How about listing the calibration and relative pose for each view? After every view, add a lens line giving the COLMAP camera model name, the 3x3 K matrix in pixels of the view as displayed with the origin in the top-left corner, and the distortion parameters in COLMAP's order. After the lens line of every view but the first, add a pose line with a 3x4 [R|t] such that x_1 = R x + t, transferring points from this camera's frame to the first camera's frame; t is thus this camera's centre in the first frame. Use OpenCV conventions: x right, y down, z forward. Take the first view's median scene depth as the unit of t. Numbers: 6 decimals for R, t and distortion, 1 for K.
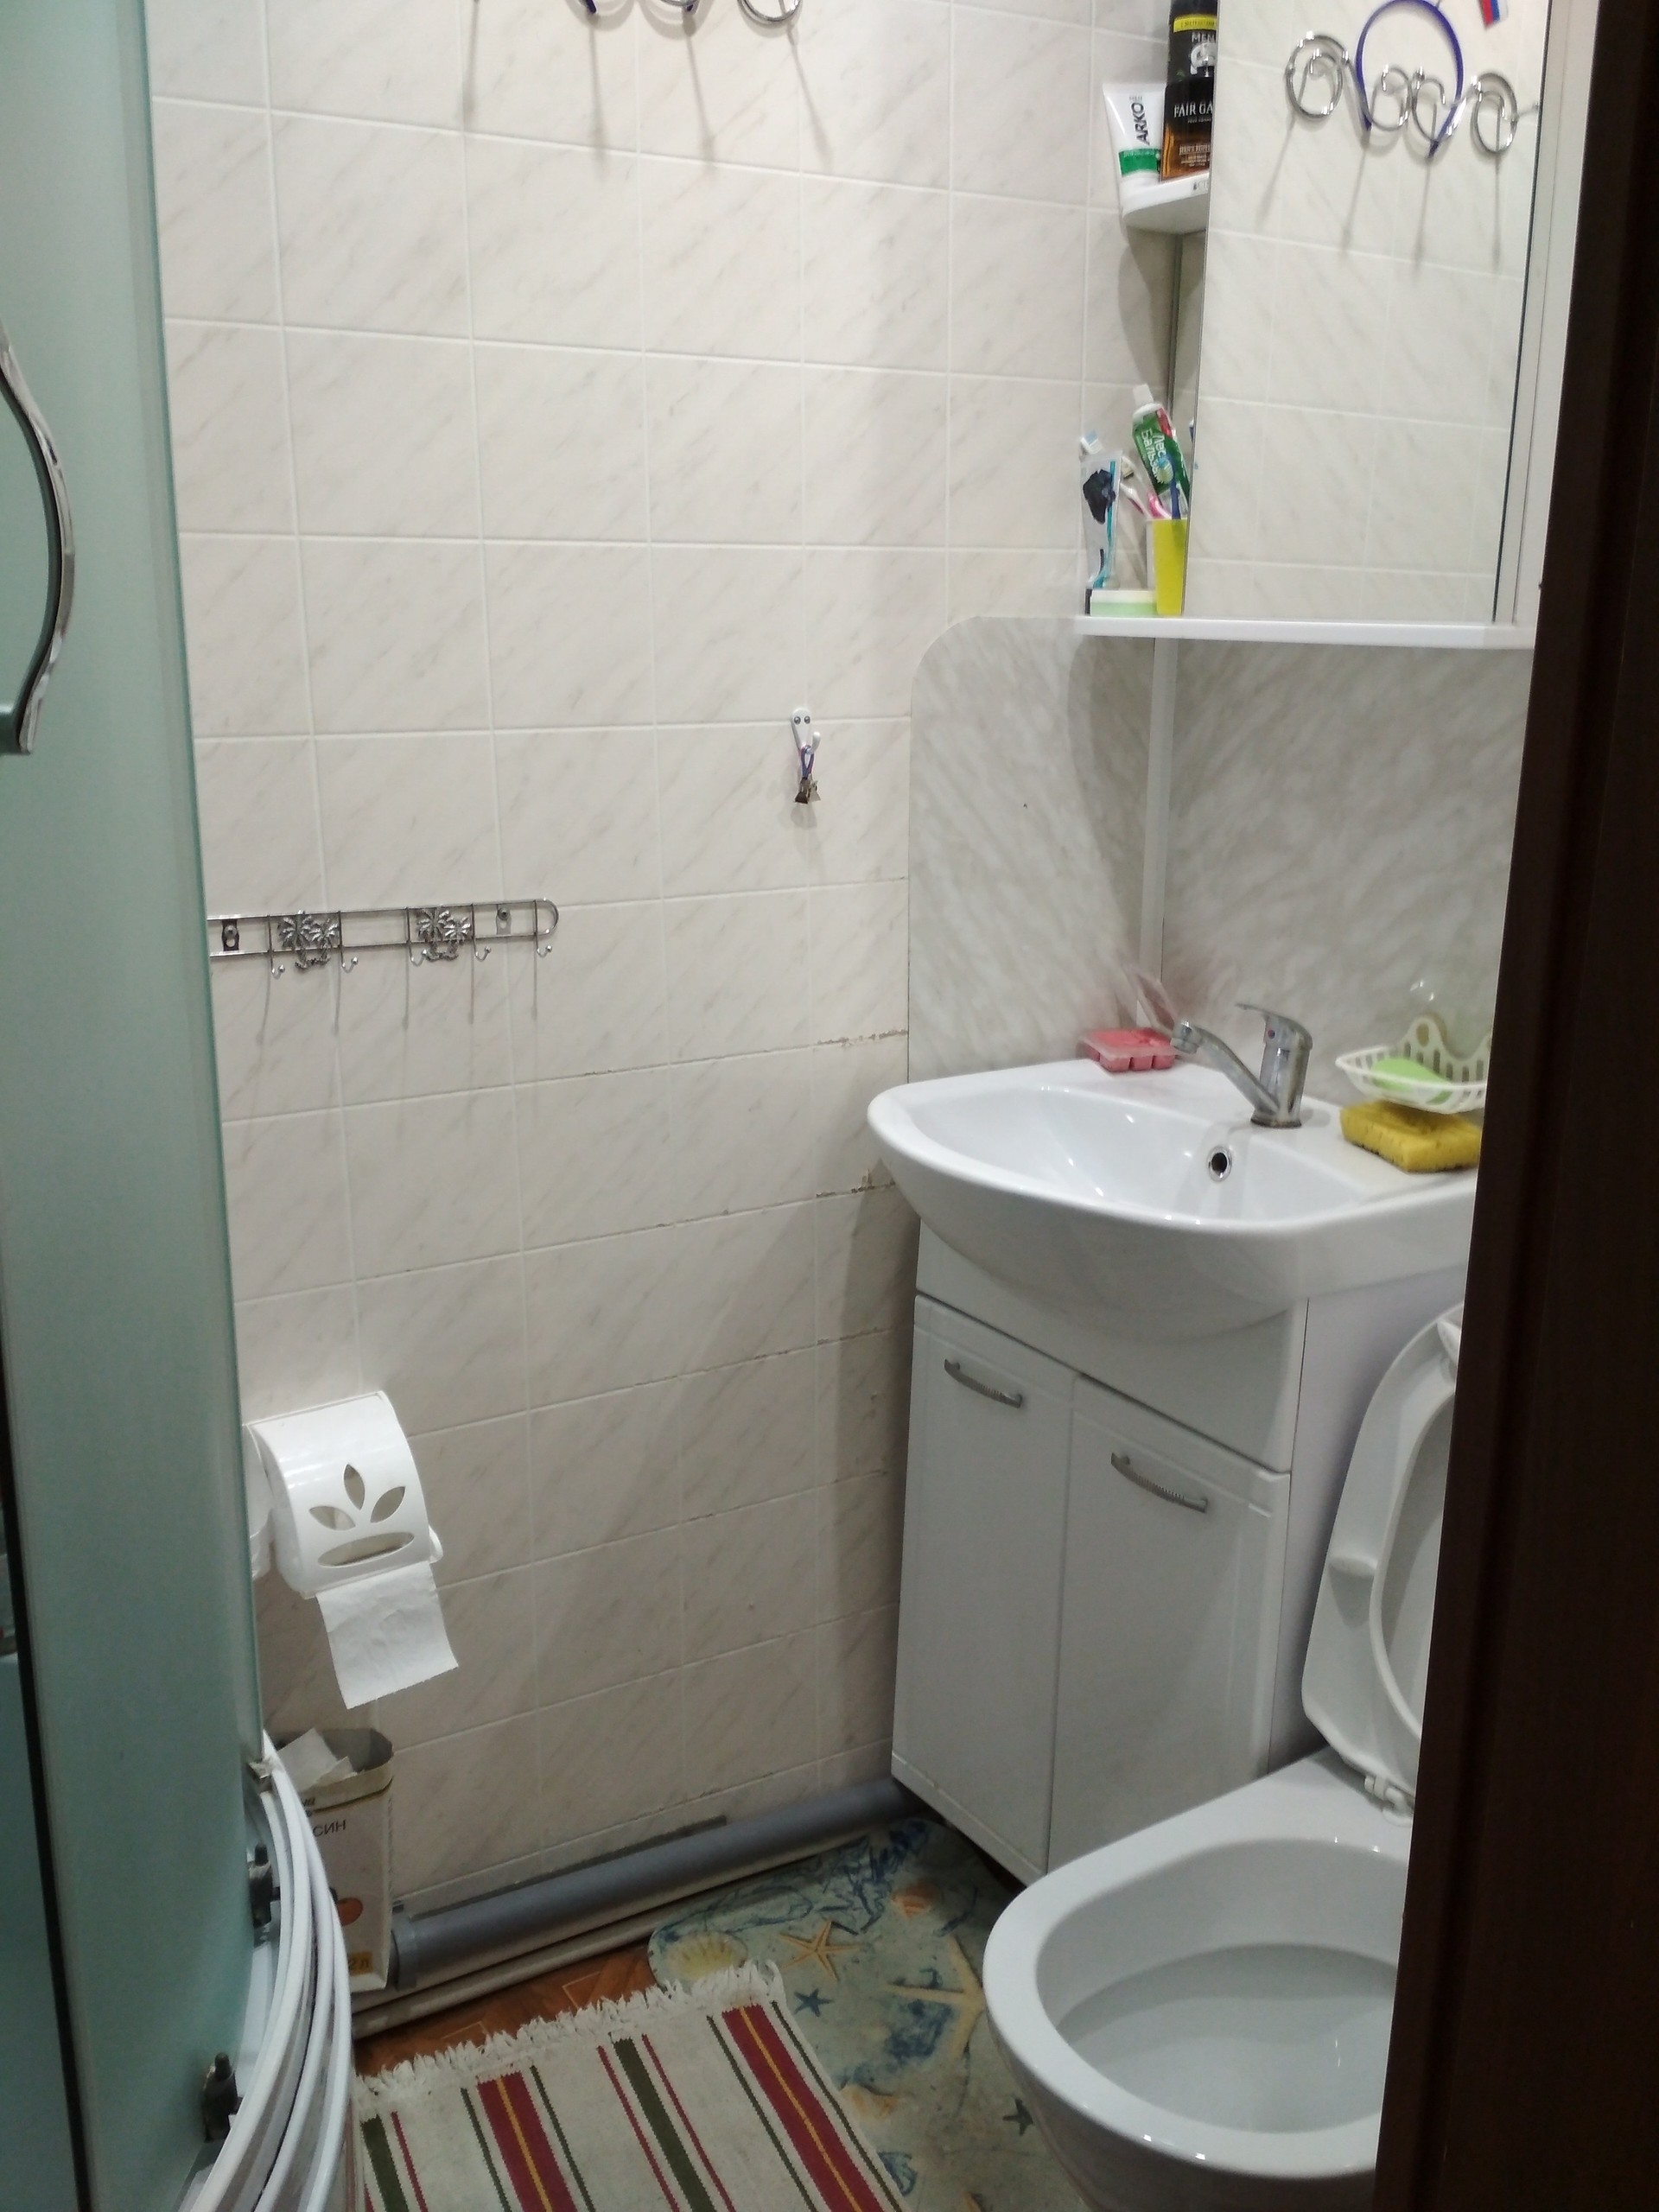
lens RADIAL K [[2014.0, 0, 831.8], [0, 2014.0, 1145.9], [0, 0, 1]] dist [0.155340, -0.317239]
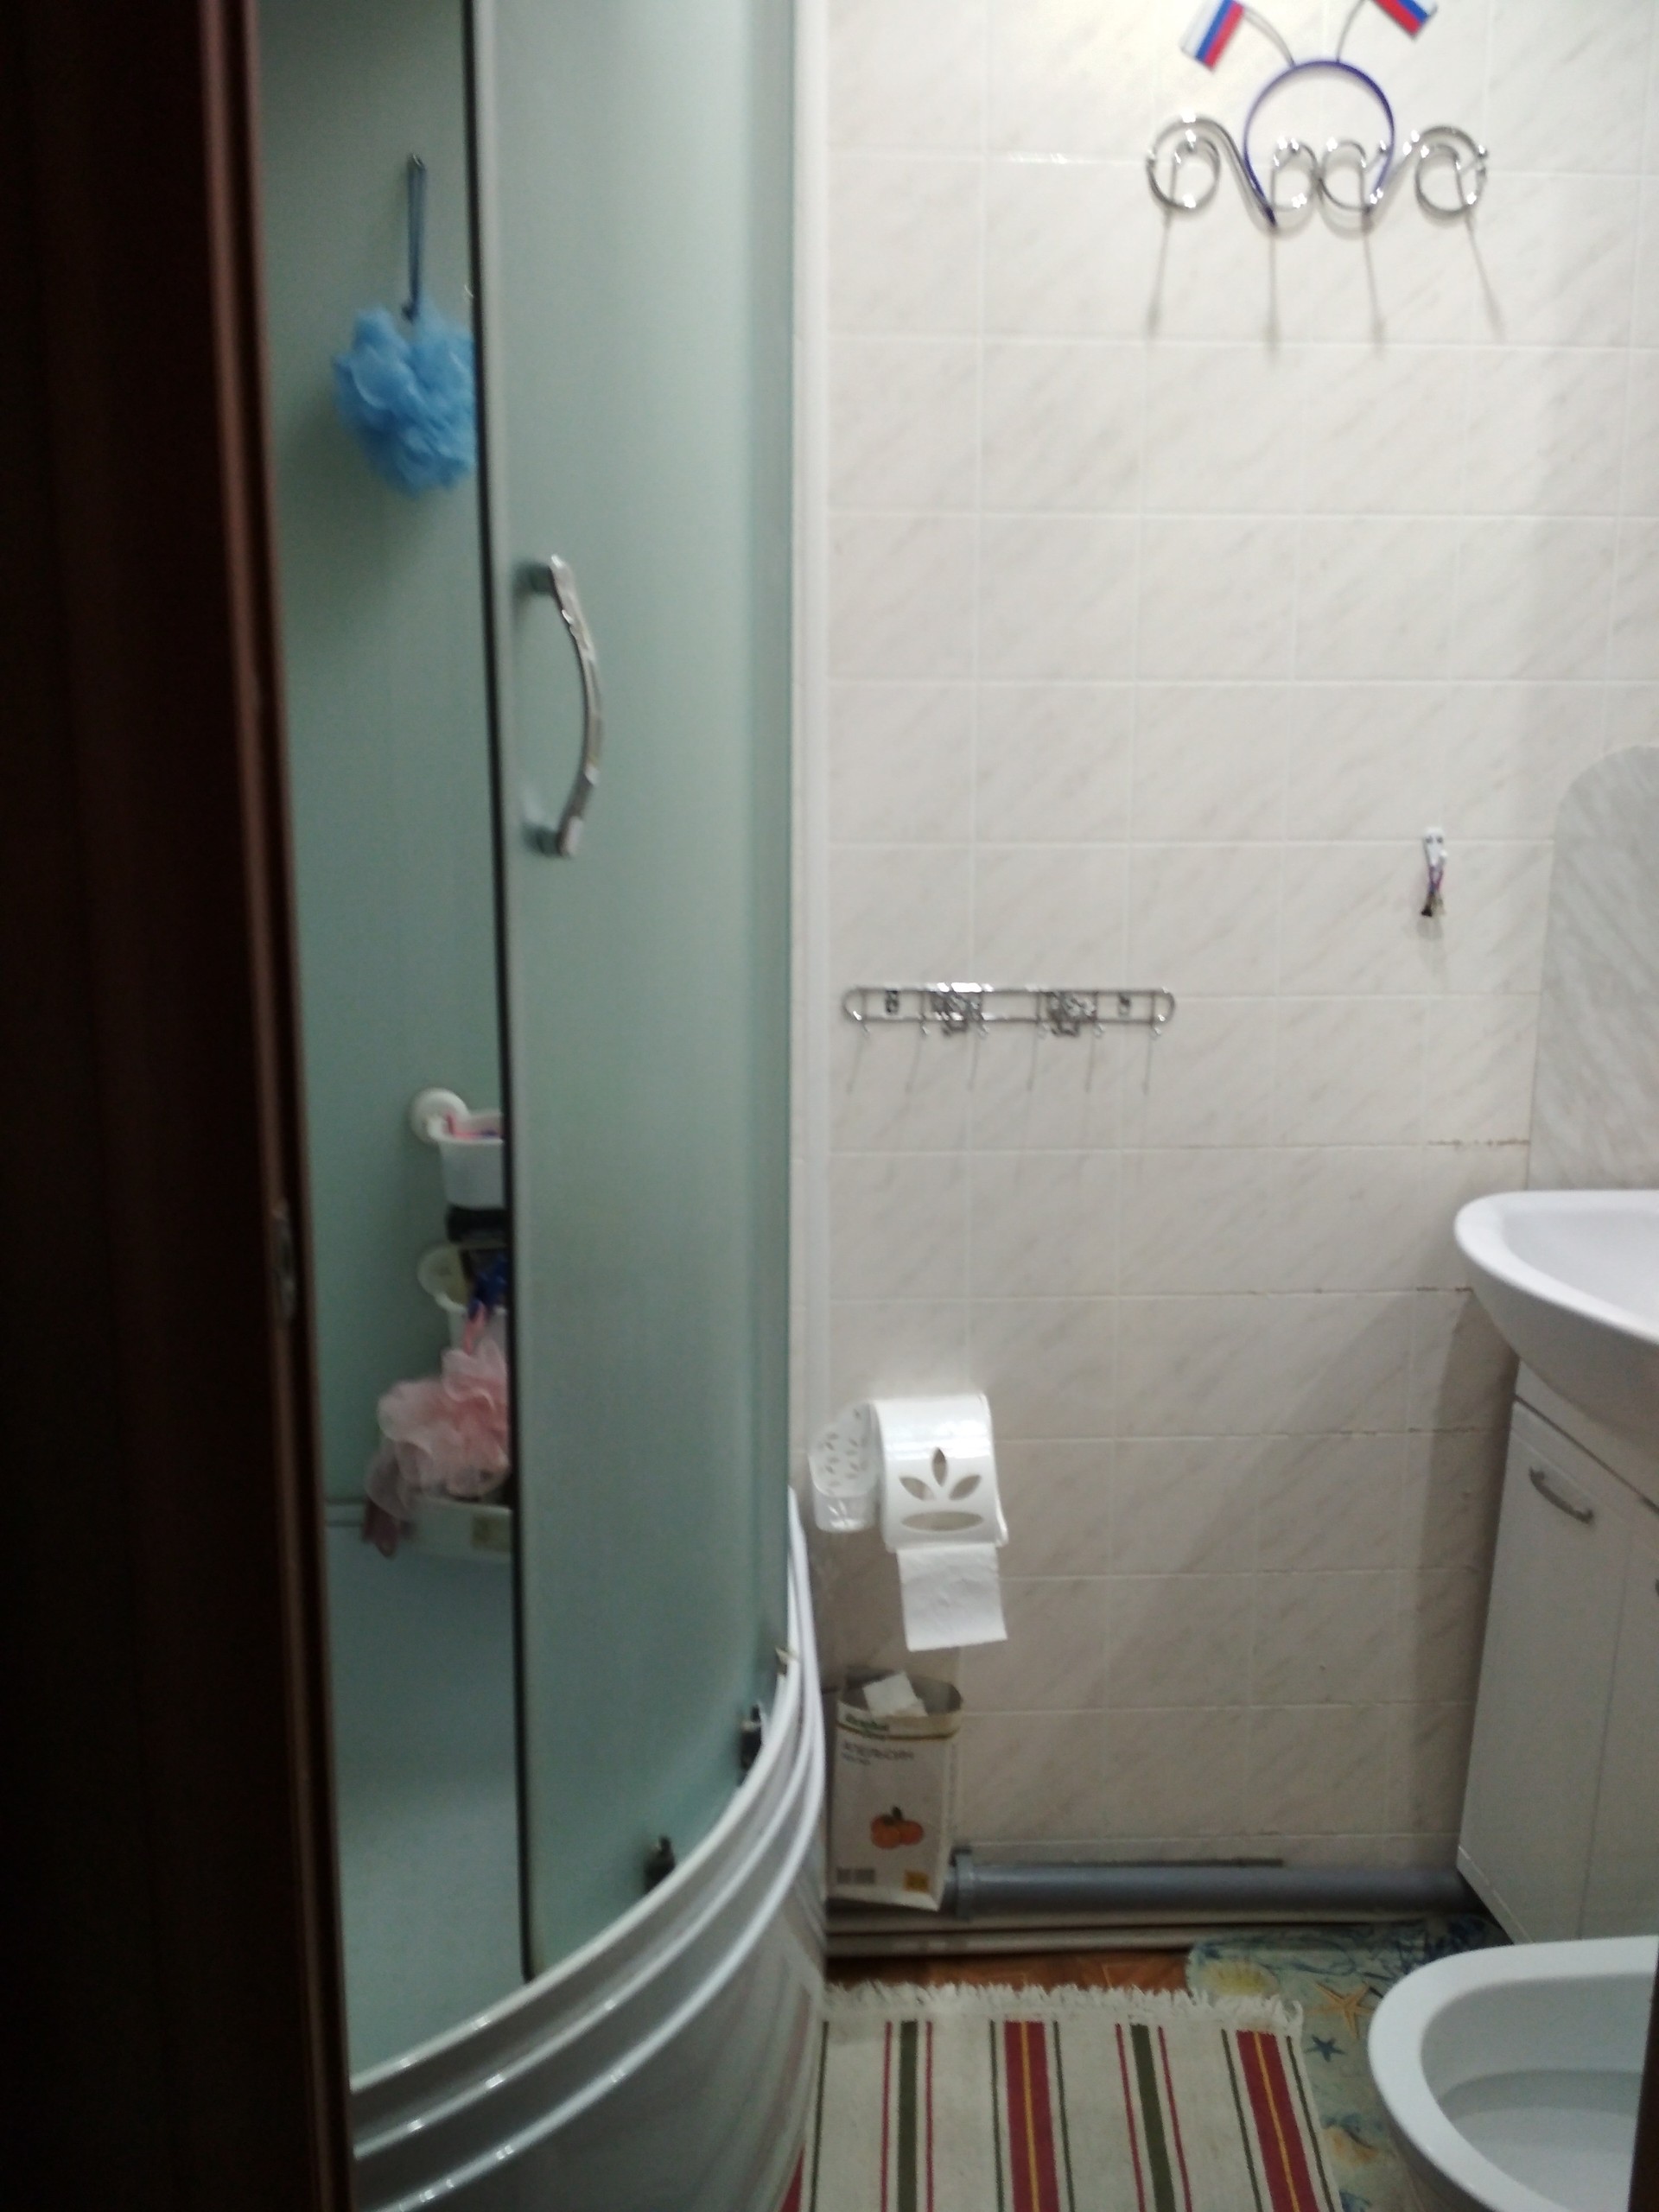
lens RADIAL K [[1973.1, 0, 832.4], [0, 1973.1, 1161.2], [0, 0, 1]] dist [0.171850, -0.297321]
pose [[0.895295, 0.106551, -0.432543, 0.174831], [-0.123455, 0.992288, -0.011095, 0.008951], [0.428025, 0.063333, 0.901545, -0.078363]]
